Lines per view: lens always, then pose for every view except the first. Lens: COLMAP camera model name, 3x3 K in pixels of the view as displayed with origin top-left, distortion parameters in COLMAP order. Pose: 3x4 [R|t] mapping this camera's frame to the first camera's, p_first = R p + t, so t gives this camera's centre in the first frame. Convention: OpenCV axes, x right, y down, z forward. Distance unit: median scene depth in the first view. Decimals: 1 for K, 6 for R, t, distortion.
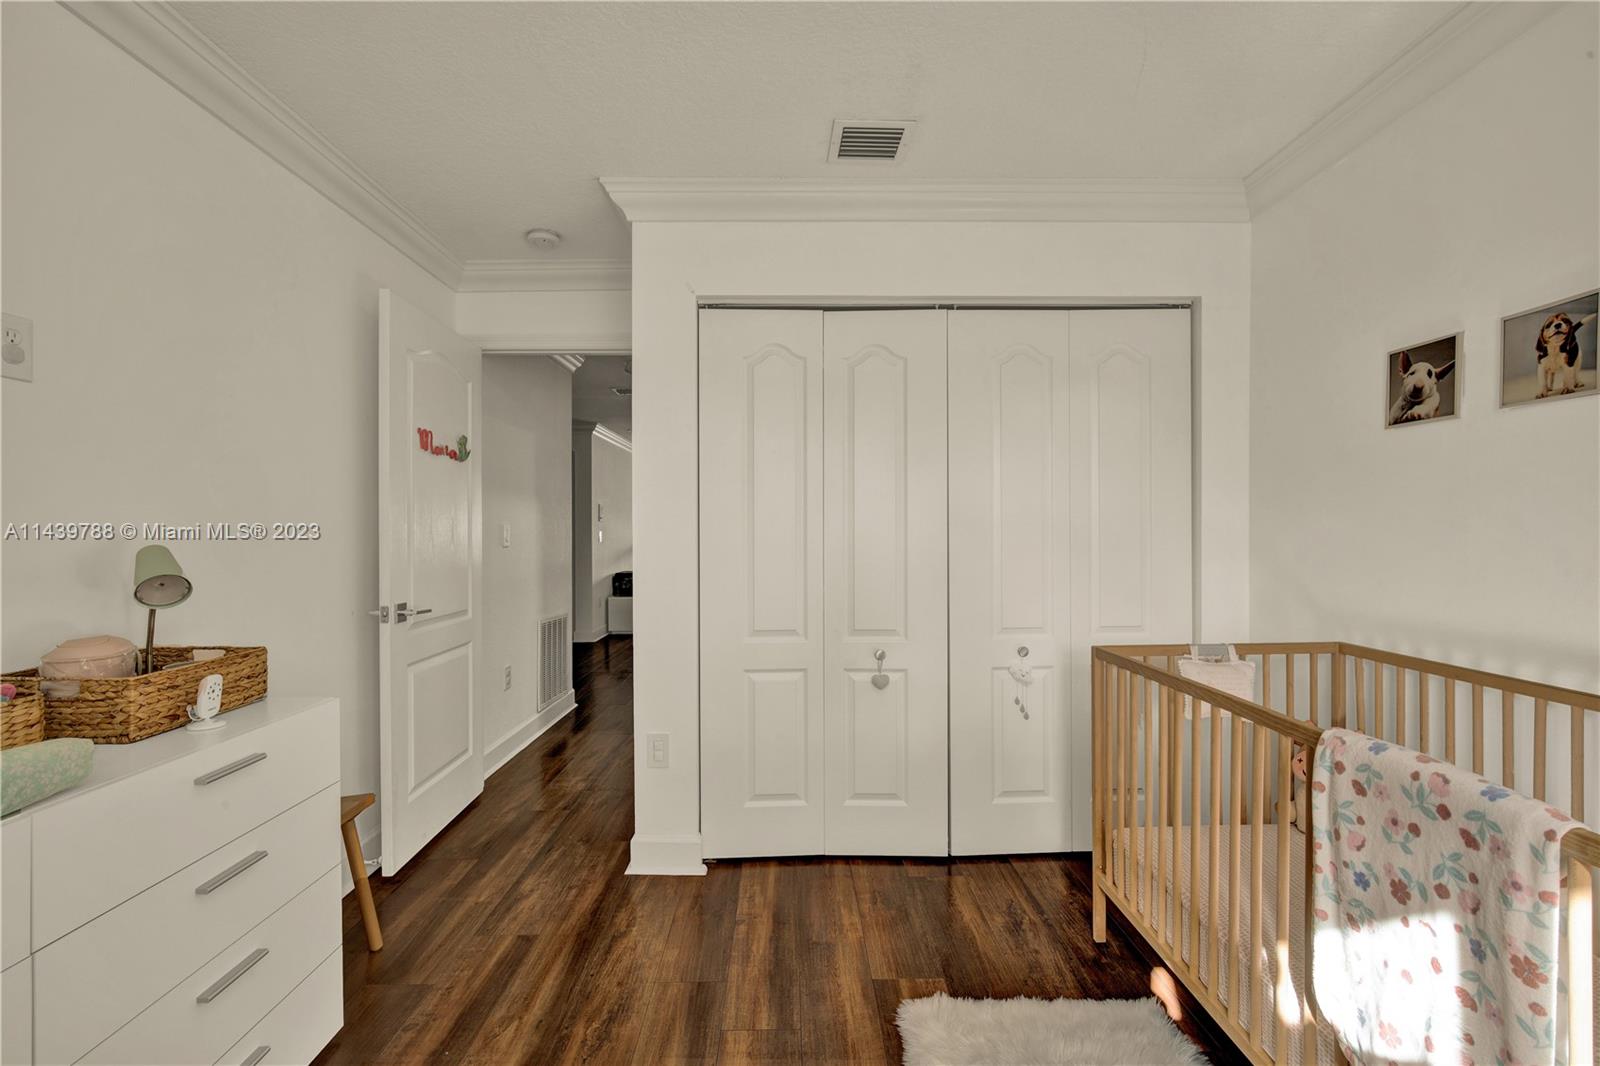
lens RADIAL K [[720.2, 0, 795.6], [0, 720.2, 538.6], [0, 0, 1]] dist [0.000854, 0.000121]
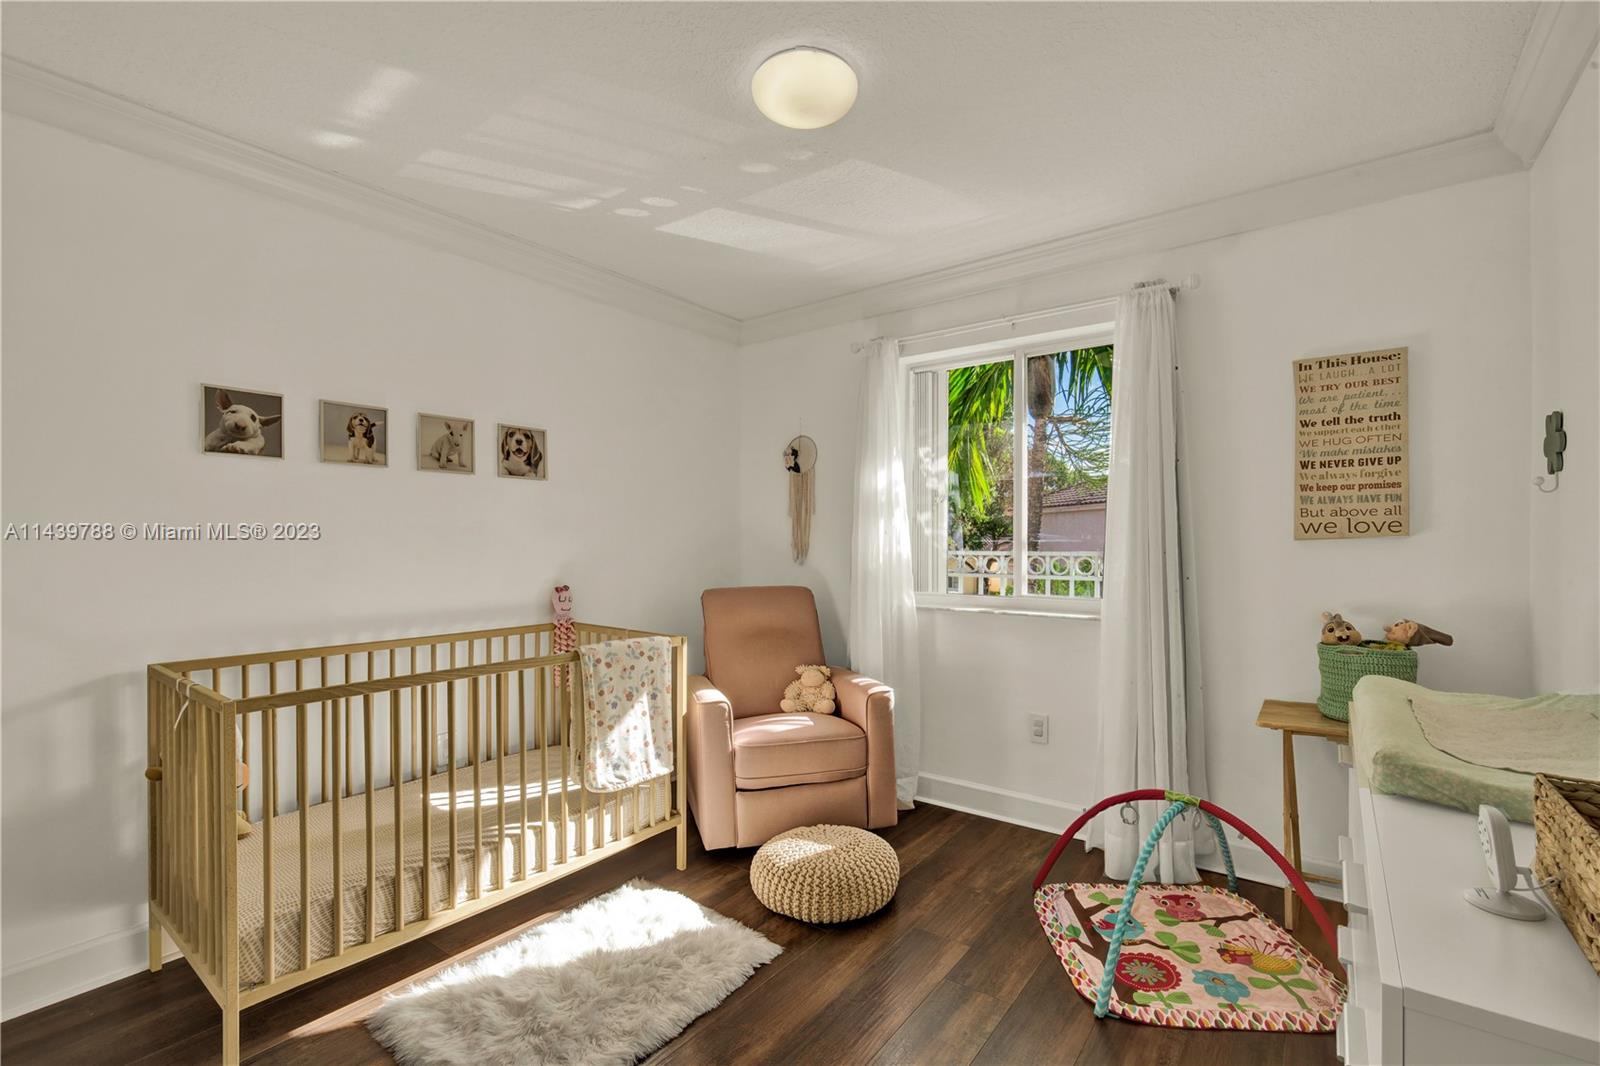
lens RADIAL K [[720.2, 0, 793.7], [0, 720.2, 536.6], [0, 0, 1]] dist [0.000854, 0.000121]
pose [[-0.788462, 0.011246, 0.614981, -0.693414], [0.011822, 0.999925, -0.003129, -0.017270], [-0.614970, 0.004803, -0.788536, 1.661287]]
